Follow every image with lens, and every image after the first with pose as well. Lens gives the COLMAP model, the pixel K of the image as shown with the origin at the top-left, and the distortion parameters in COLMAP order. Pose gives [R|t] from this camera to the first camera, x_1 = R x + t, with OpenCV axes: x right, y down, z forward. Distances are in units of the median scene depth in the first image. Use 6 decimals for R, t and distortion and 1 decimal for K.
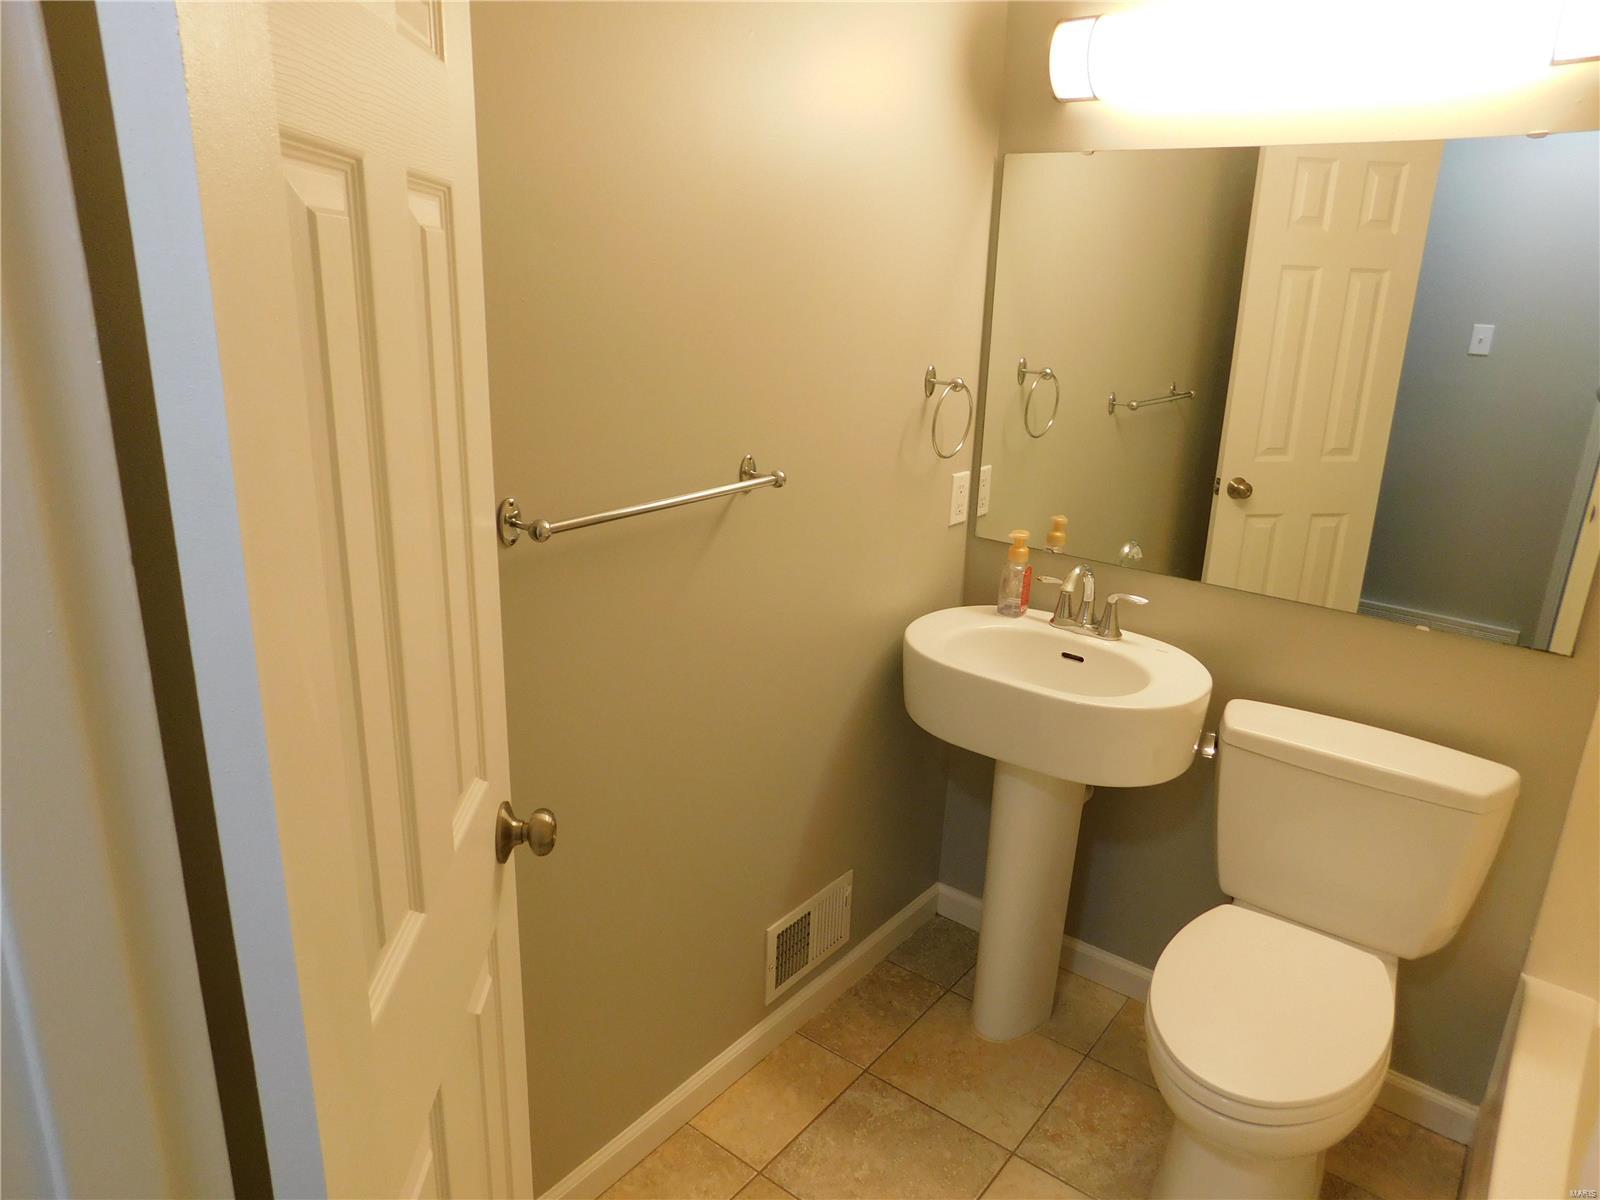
lens RADIAL K [[1053.4, 0, 793.4], [0, 1053.4, 592.9], [0, 0, 1]] dist [-0.062336, 0.049831]
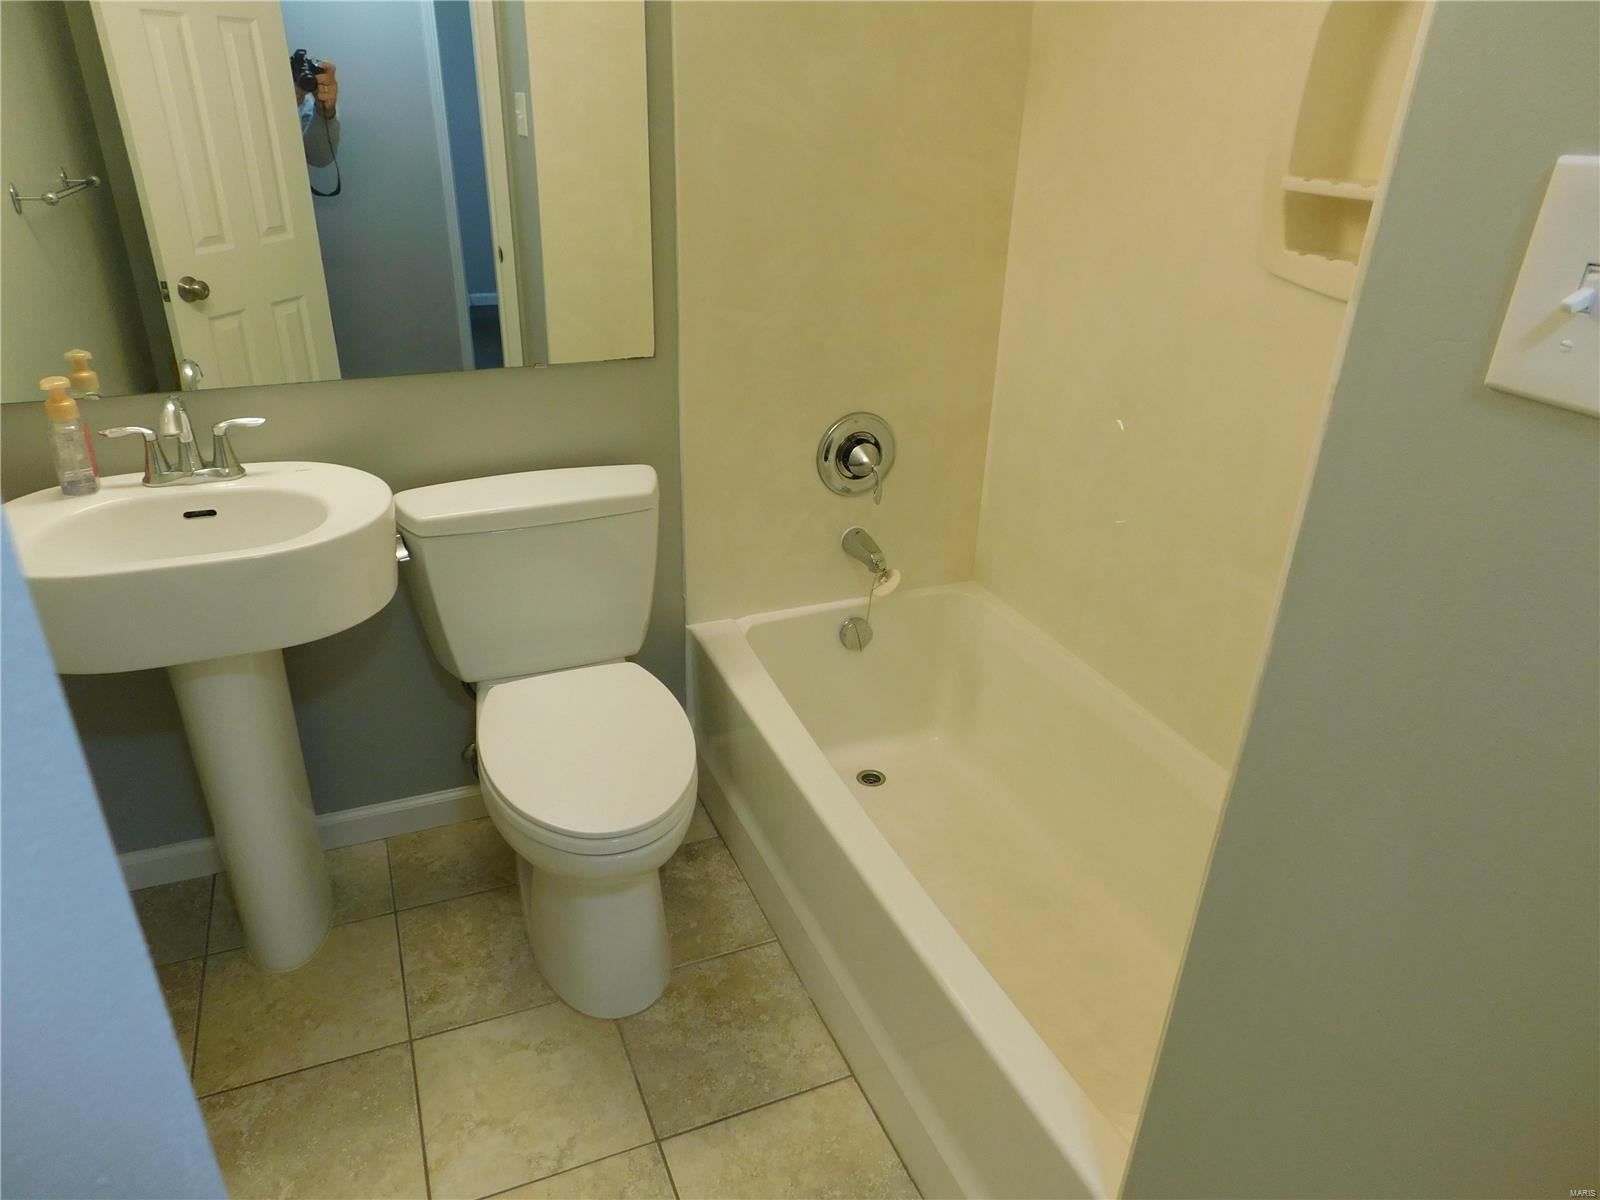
lens RADIAL K [[1053.4, 0, 793.3], [0, 1053.4, 604.9], [0, 0, 1]] dist [-0.062336, 0.049831]
pose [[0.495631, -0.403861, 0.768926, -0.150440], [0.249295, 0.914213, 0.319480, -0.016078], [-0.831987, 0.033345, 0.553792, 0.180106]]
